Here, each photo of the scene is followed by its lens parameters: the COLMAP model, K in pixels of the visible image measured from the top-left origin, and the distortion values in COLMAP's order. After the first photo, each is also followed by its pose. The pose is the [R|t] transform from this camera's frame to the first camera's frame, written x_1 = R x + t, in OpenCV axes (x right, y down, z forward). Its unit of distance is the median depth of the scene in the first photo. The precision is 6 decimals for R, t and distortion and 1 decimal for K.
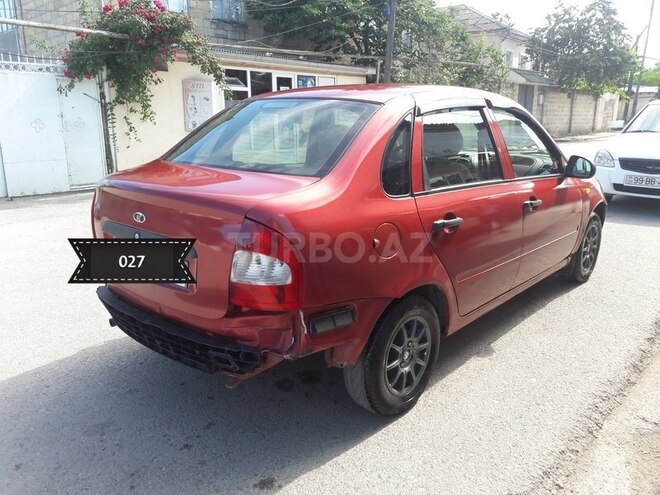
lens RADIAL K [[536.9, 0, 330.0], [0, 536.9, 247.5], [0, 0, 1]] dist [0.005071, -0.003591]
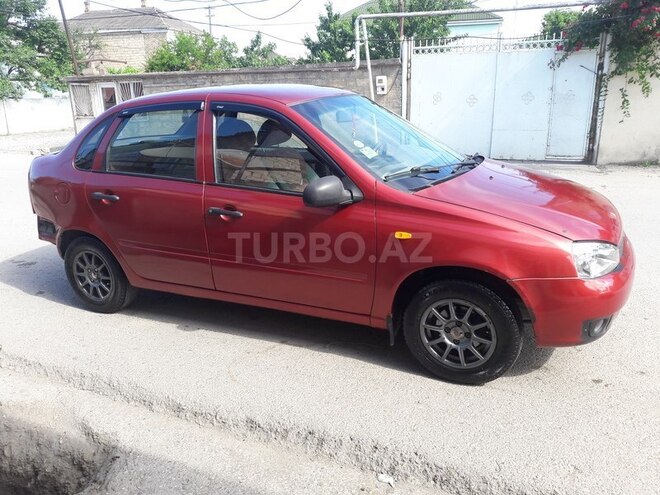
lens RADIAL K [[536.9, 0, 330.0], [0, 536.9, 247.5], [0, 0, 1]] dist [0.005071, -0.003591]
pose [[0.278513, 0.271855, -0.921154, 0.426813], [-0.205625, 0.953743, 0.219301, -0.086225], [0.938163, 0.128334, 0.321530, 0.280367]]
